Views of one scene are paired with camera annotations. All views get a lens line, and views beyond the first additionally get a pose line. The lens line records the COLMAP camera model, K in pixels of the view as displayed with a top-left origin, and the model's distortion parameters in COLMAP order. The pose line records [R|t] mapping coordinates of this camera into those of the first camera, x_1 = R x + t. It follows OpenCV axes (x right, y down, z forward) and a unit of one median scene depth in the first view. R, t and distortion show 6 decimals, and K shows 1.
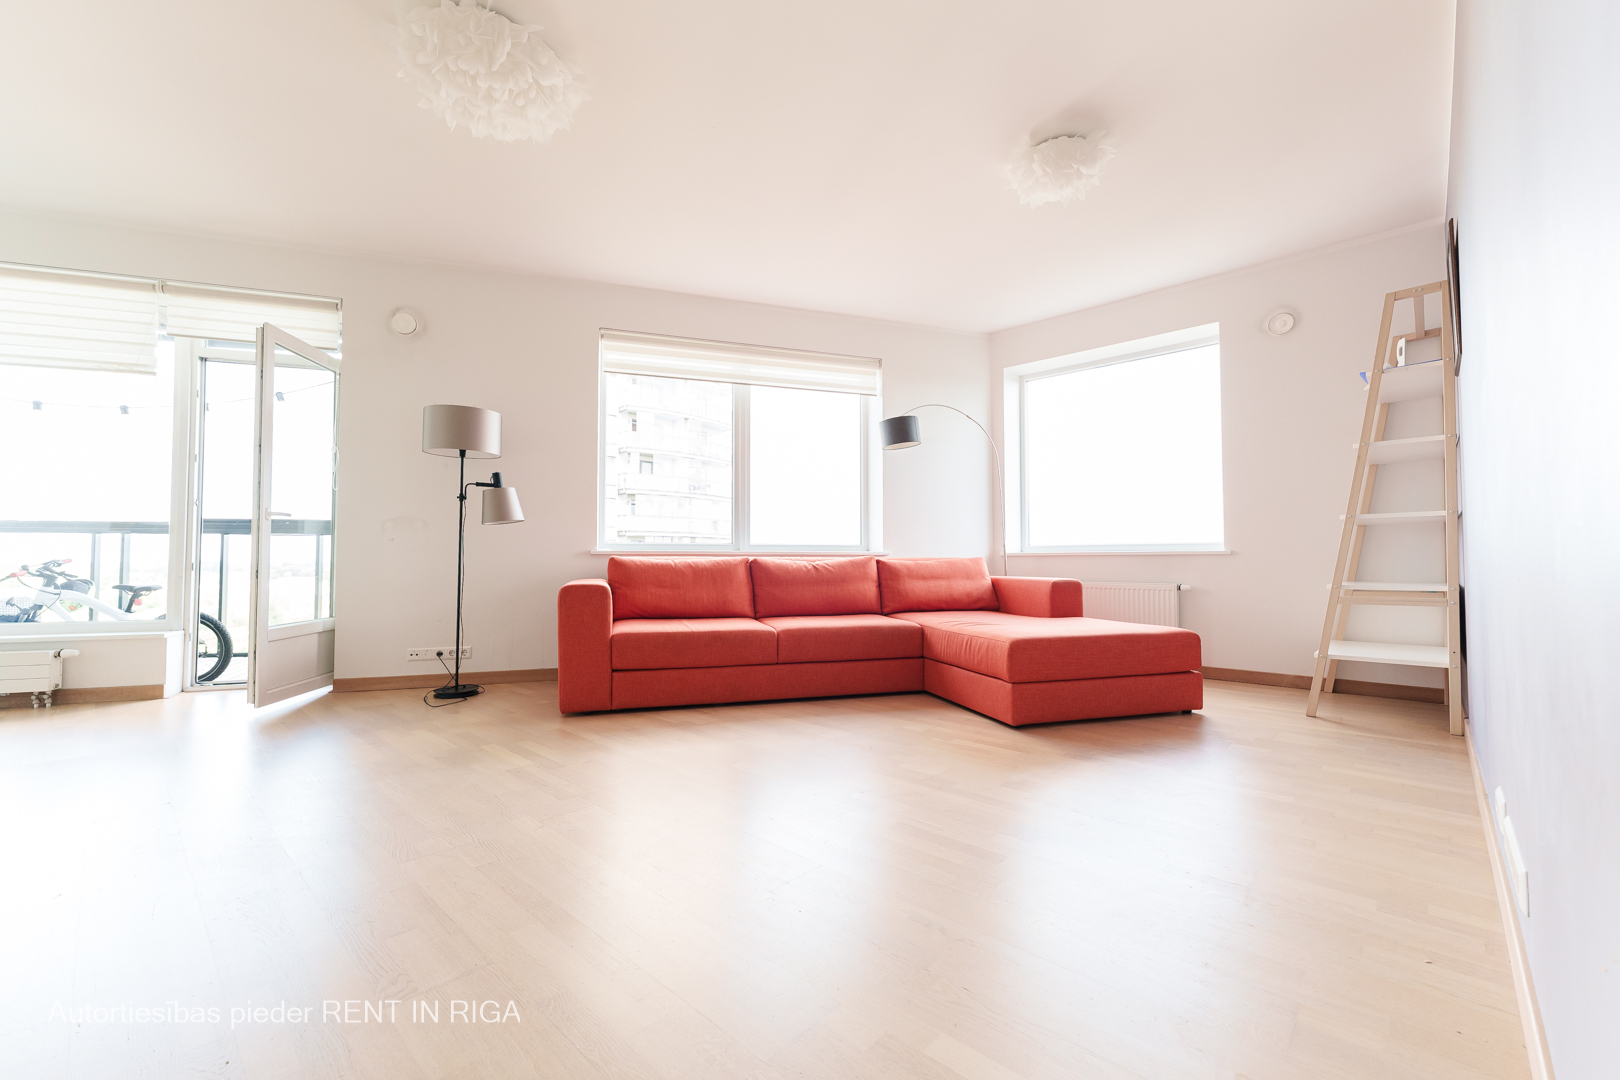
lens RADIAL K [[651.1, 0, 803.8], [0, 651.1, 545.1], [0, 0, 1]] dist [-0.001211, -0.000082]
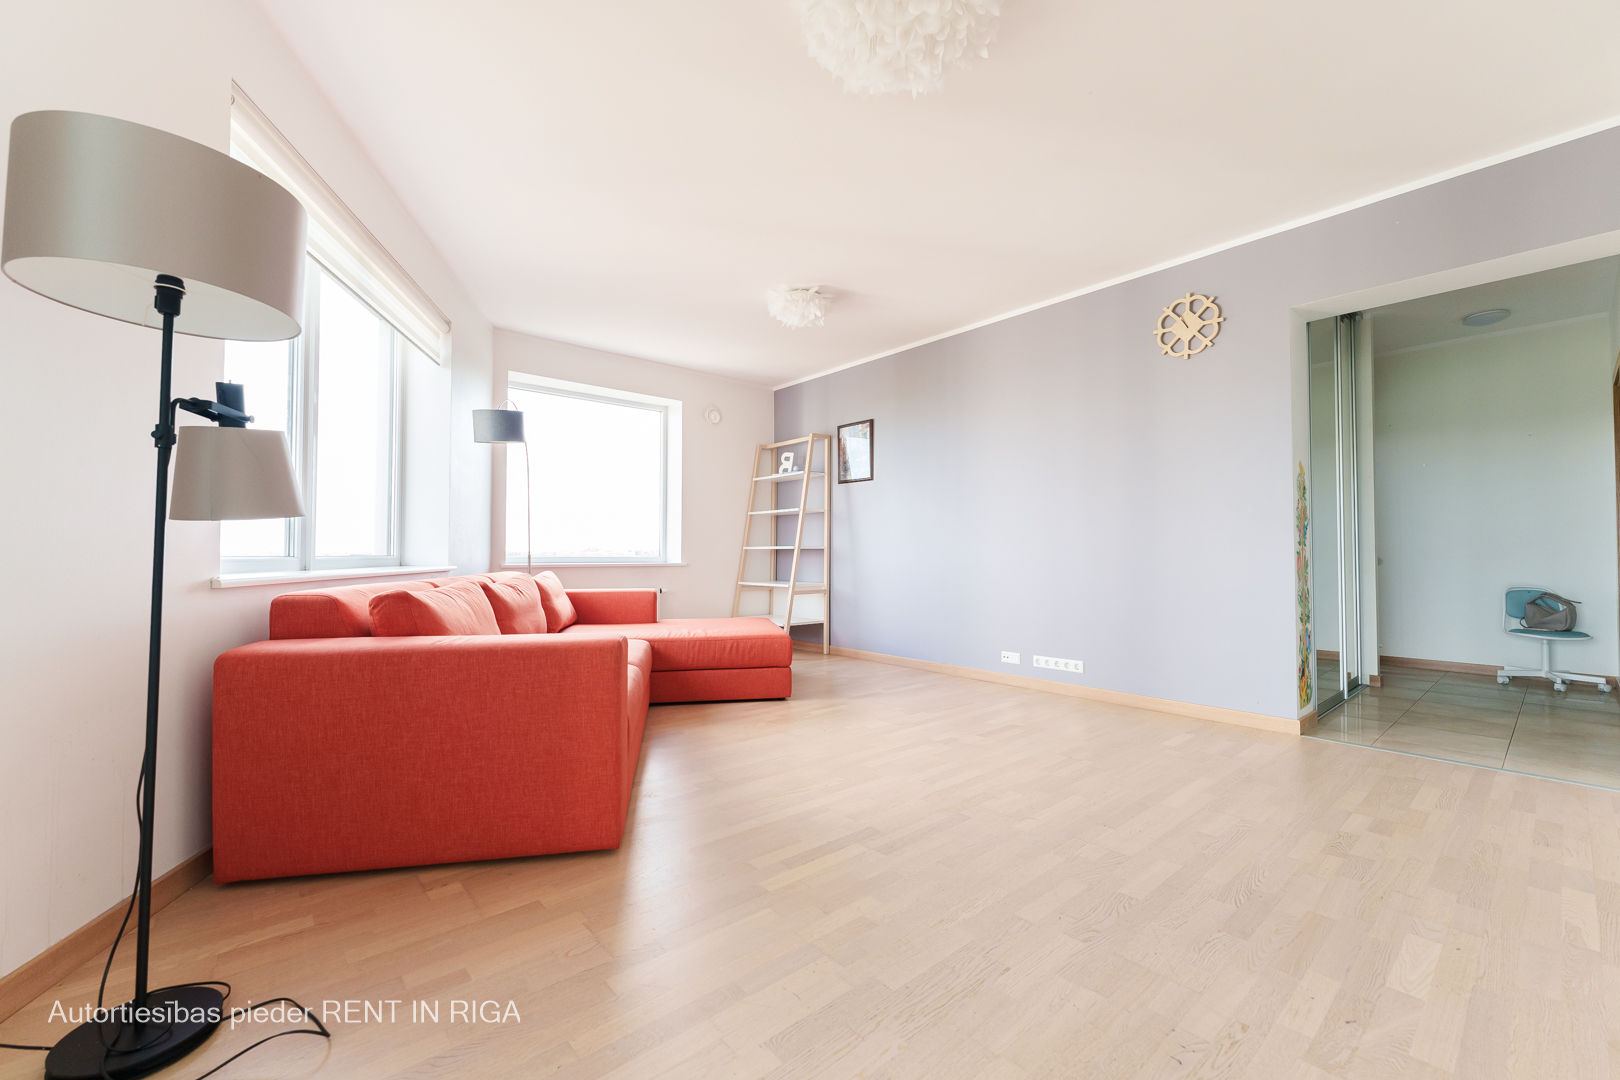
lens RADIAL K [[651.1, 0, 799.5], [0, 651.1, 543.7], [0, 0, 1]] dist [-0.001211, -0.000082]
pose [[0.114602, 0.016271, 0.993278, -0.859464], [-0.033925, 0.999347, -0.012456, -0.027623], [-0.992832, -0.032269, 0.115079, 0.670473]]
